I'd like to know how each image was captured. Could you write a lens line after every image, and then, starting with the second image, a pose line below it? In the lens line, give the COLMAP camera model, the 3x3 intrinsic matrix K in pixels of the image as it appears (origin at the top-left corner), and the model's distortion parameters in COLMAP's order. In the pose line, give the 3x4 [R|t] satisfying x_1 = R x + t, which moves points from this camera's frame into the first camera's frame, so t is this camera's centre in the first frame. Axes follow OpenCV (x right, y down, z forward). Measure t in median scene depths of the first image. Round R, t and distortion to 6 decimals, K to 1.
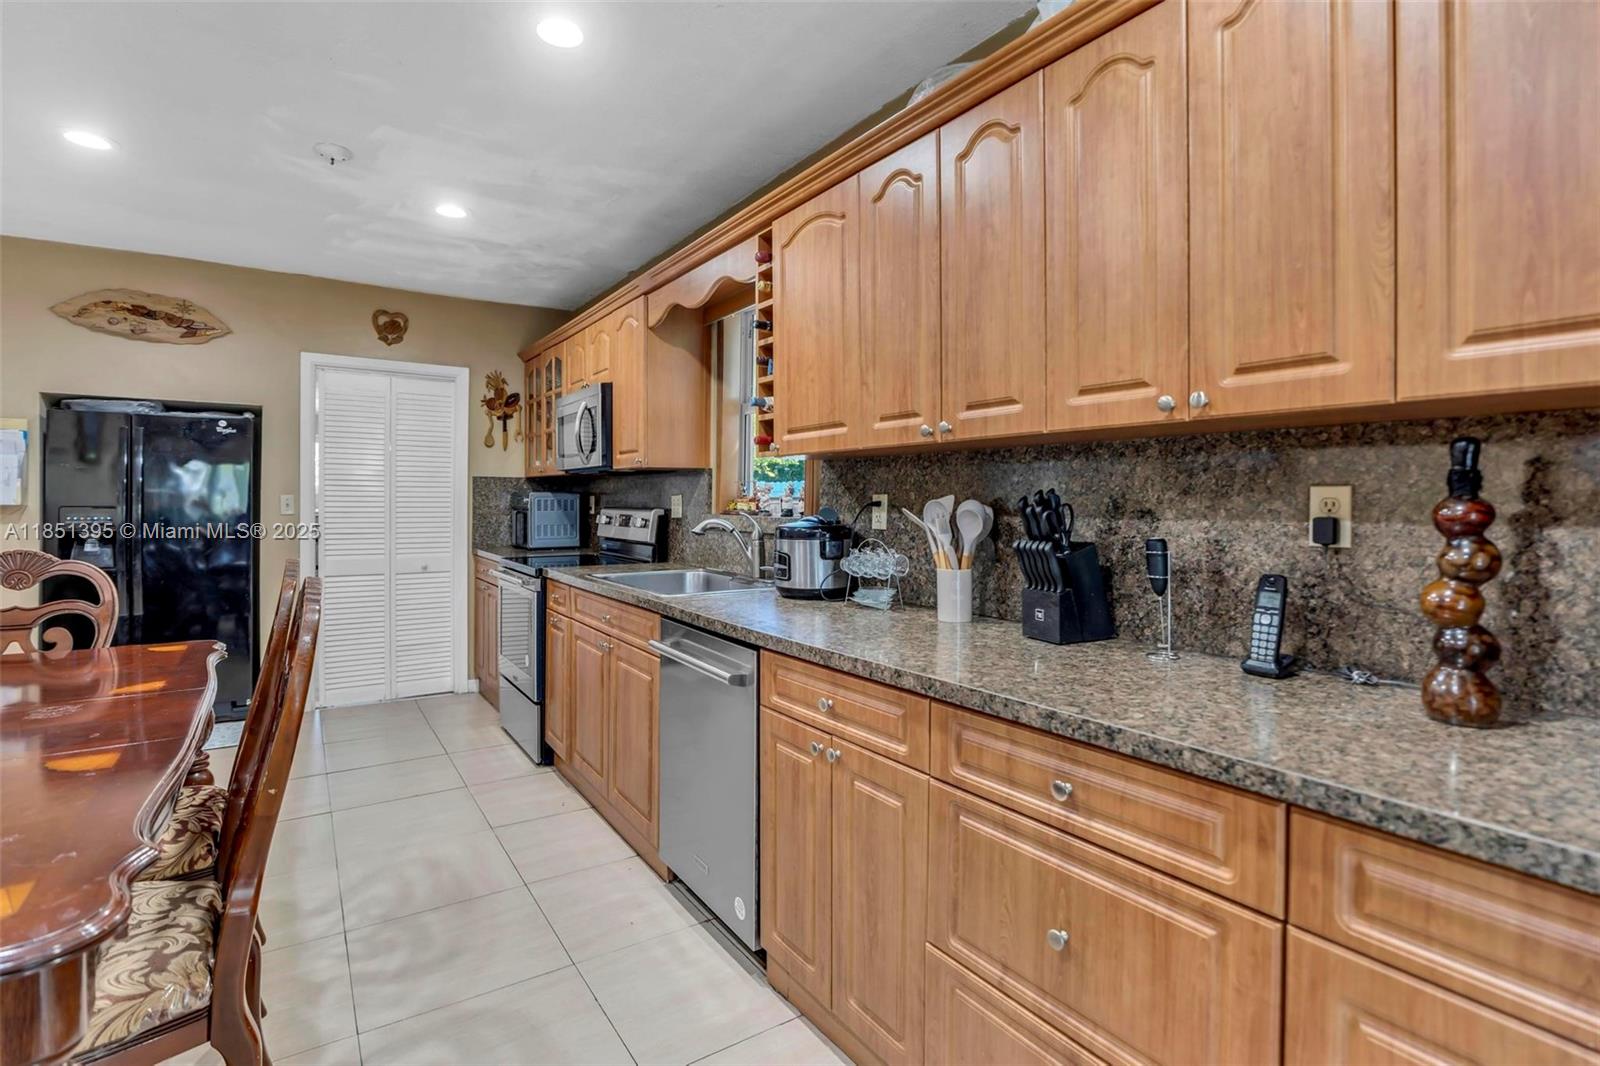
lens RADIAL K [[762.6, 0, 802.1], [0, 762.6, 503.5], [0, 0, 1]] dist [-0.011121, 0.000298]
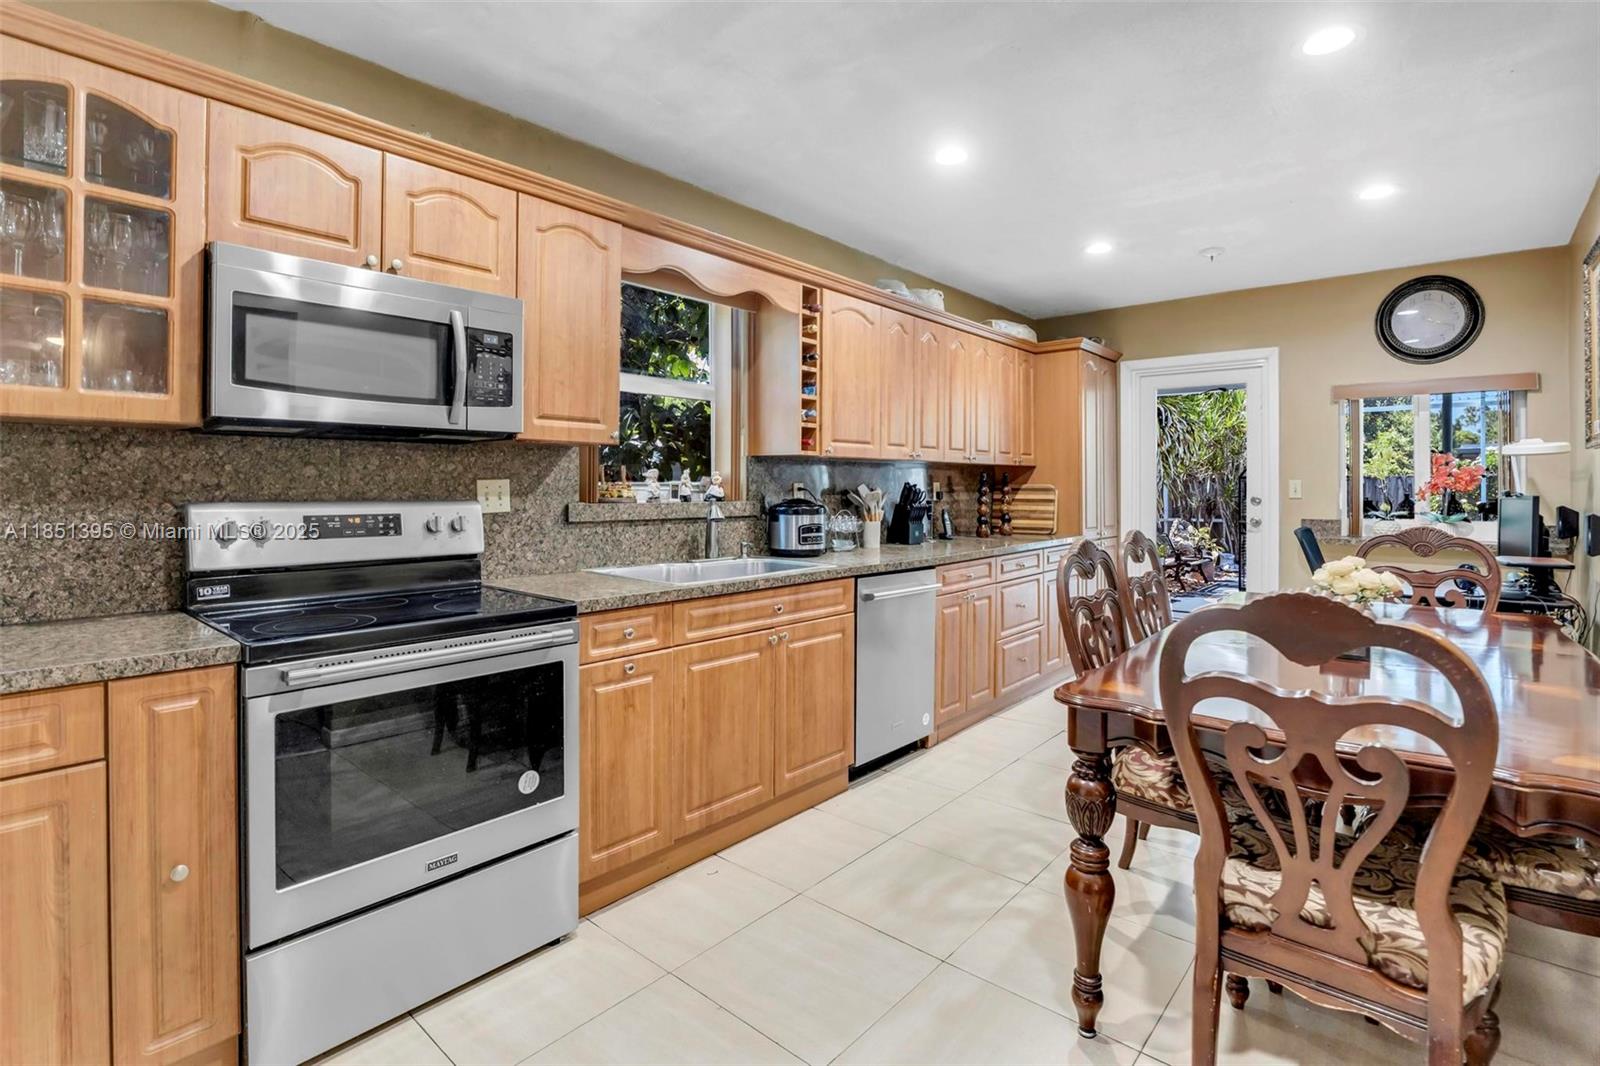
lens RADIAL K [[763.3, 0, 803.1], [0, 763.3, 487.4], [0, 0, 1]] dist [-0.010101, 0.001136]
pose [[-0.266920, -0.001153, 0.963718, -1.385213], [0.002286, 0.999996, 0.001829, -0.007186], [-0.963716, 0.002691, -0.266916, 1.413086]]
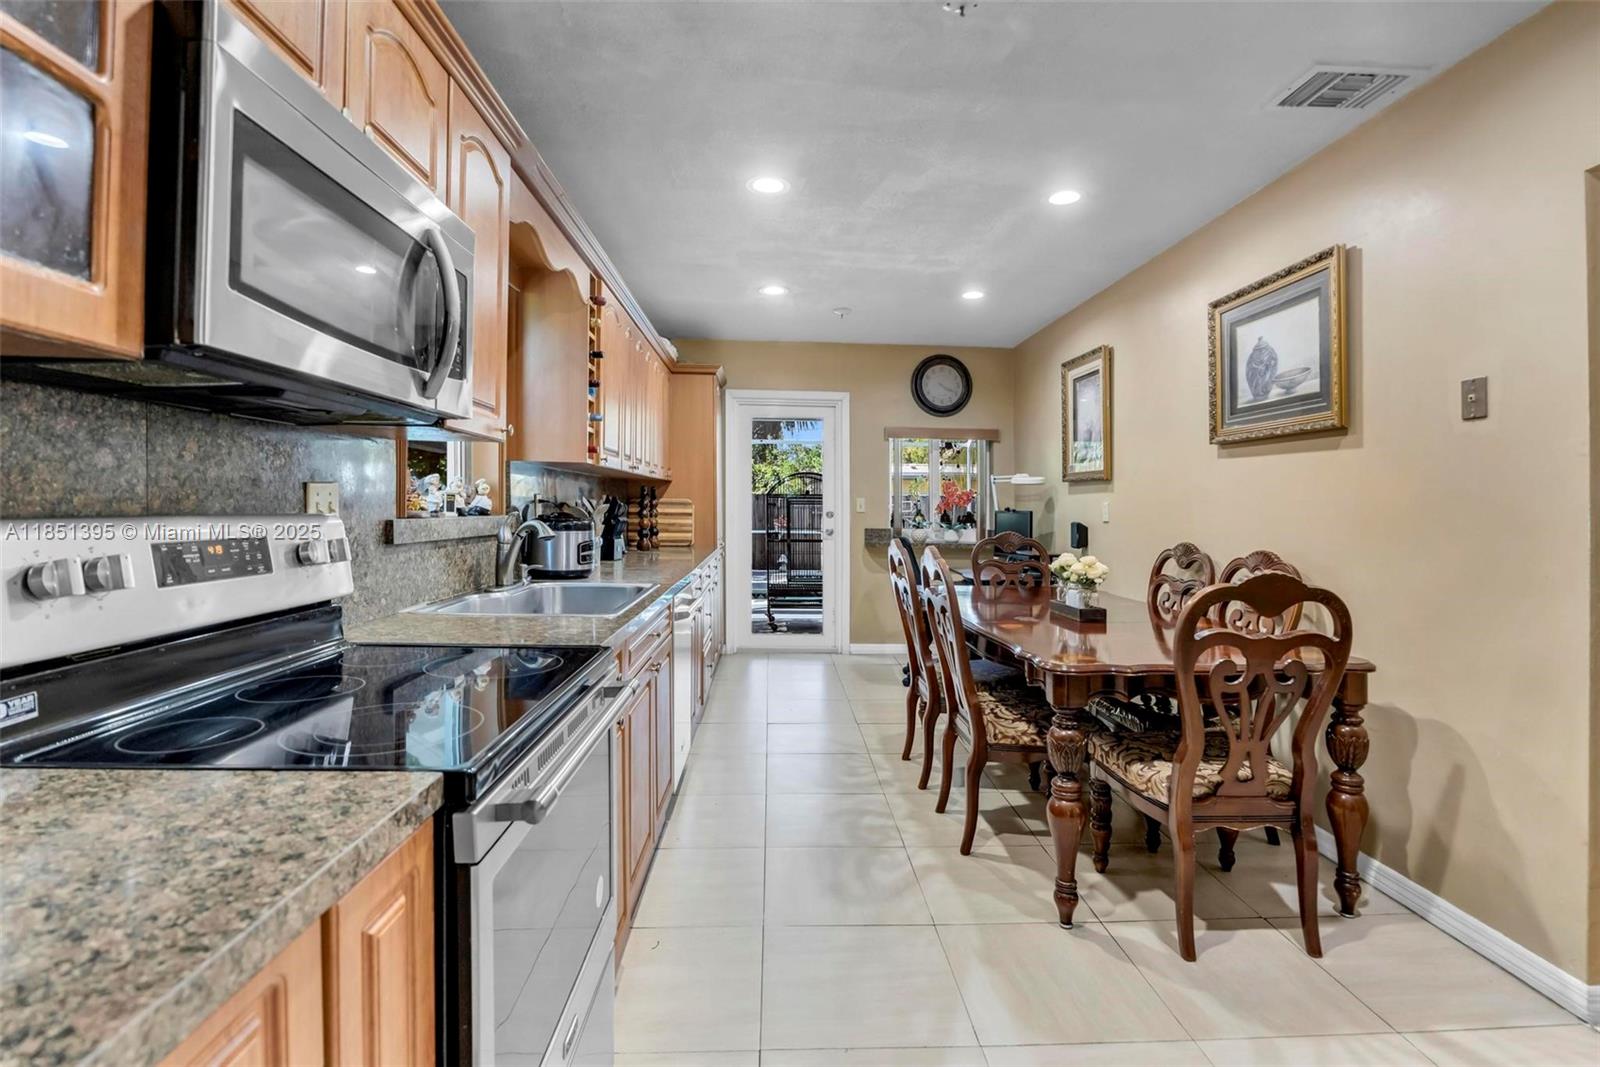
lens RADIAL K [[762.6, 0, 802.1], [0, 762.6, 504.0], [0, 0, 1]] dist [-0.011121, 0.000298]
pose [[-0.853688, -0.009966, 0.520689, -0.980694], [-0.010318, 0.999944, 0.002222, -0.003365], [-0.520682, -0.003475, -0.853744, 1.906913]]
